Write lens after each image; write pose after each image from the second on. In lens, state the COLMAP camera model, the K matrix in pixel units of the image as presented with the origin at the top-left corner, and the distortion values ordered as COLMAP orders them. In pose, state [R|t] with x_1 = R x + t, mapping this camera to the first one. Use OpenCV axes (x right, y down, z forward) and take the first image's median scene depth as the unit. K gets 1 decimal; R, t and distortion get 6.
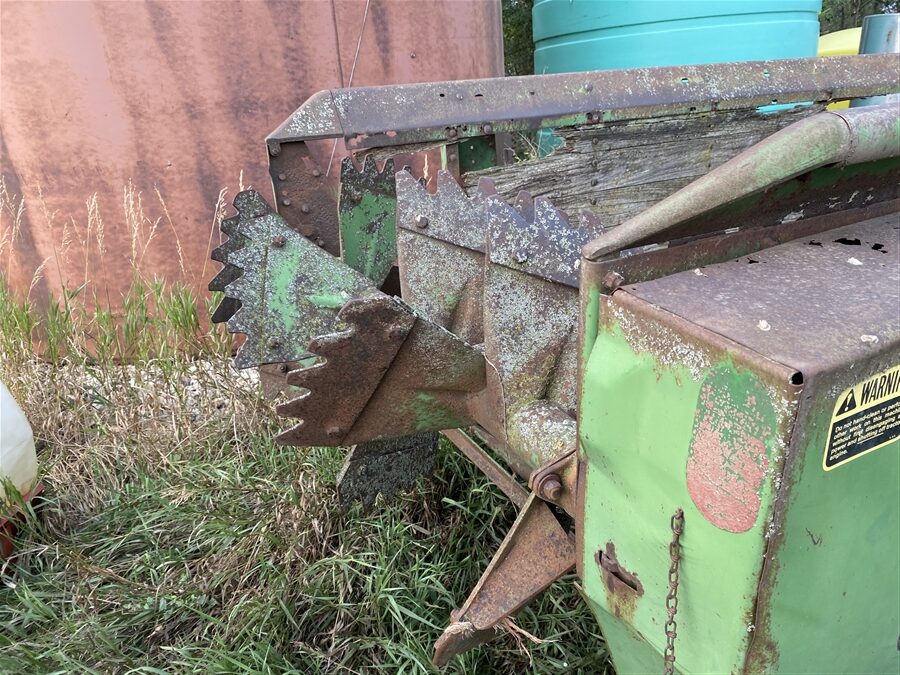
lens RADIAL K [[682.2, 0, 452.9], [0, 682.2, 339.8], [0, 0, 1]] dist [0.039249, -0.055739]
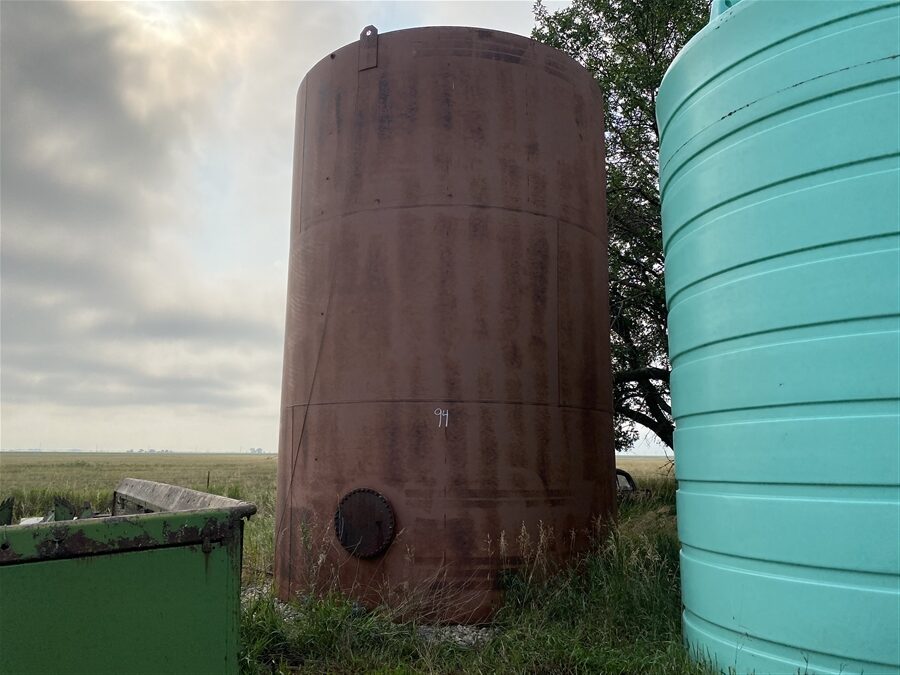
lens RADIAL K [[682.2, 0, 451.0], [0, 682.2, 338.0], [0, 0, 1]] dist [0.039249, -0.055739]
pose [[0.075992, -0.106498, -0.991405, 2.051385], [-0.338726, 0.932393, -0.126122, -0.685192], [0.937811, 0.345399, 0.034781, 1.311184]]
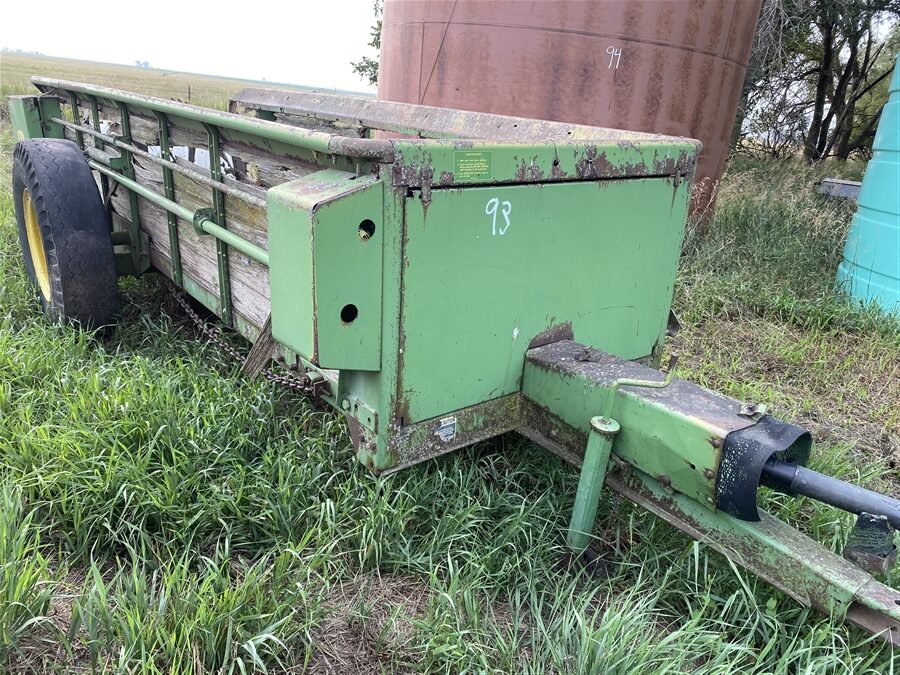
lens RADIAL K [[682.2, 0, 451.8], [0, 682.2, 337.4], [0, 0, 1]] dist [0.039249, -0.055739]
pose [[0.180905, 0.394556, -0.900888, 1.921766], [-0.435047, 0.853614, 0.286491, -0.415970], [0.882048, 0.340101, 0.326073, 0.727772]]
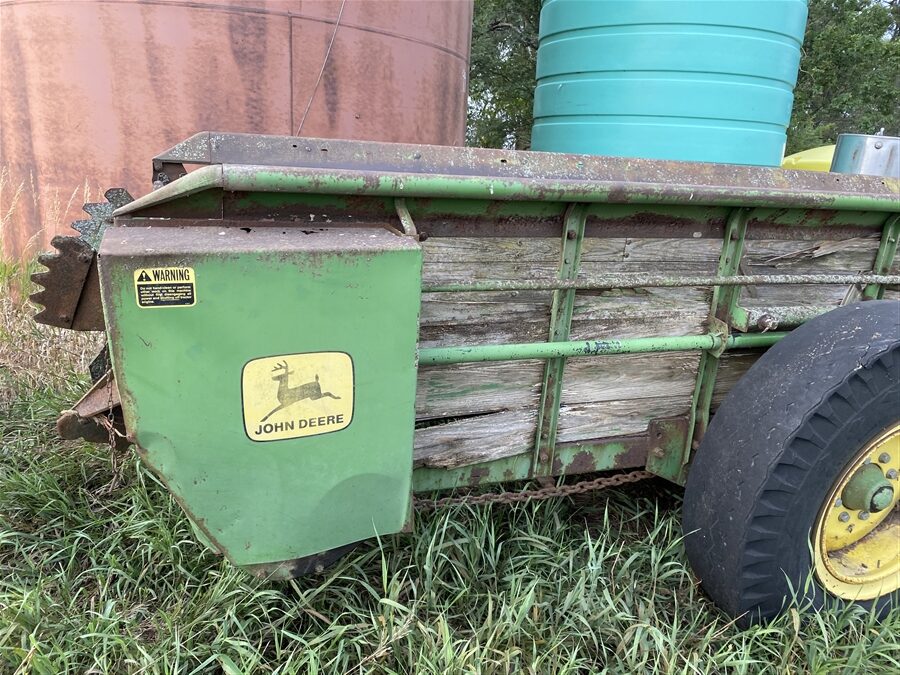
lens RADIAL K [[682.2, 0, 441.9], [0, 682.2, 337.5], [0, 0, 1]] dist [0.039249, -0.055739]
pose [[0.983348, 0.155604, -0.093885, 0.305532], [-0.162583, 0.984072, -0.071893, 0.049818], [0.081202, 0.085960, 0.992984, -0.210322]]
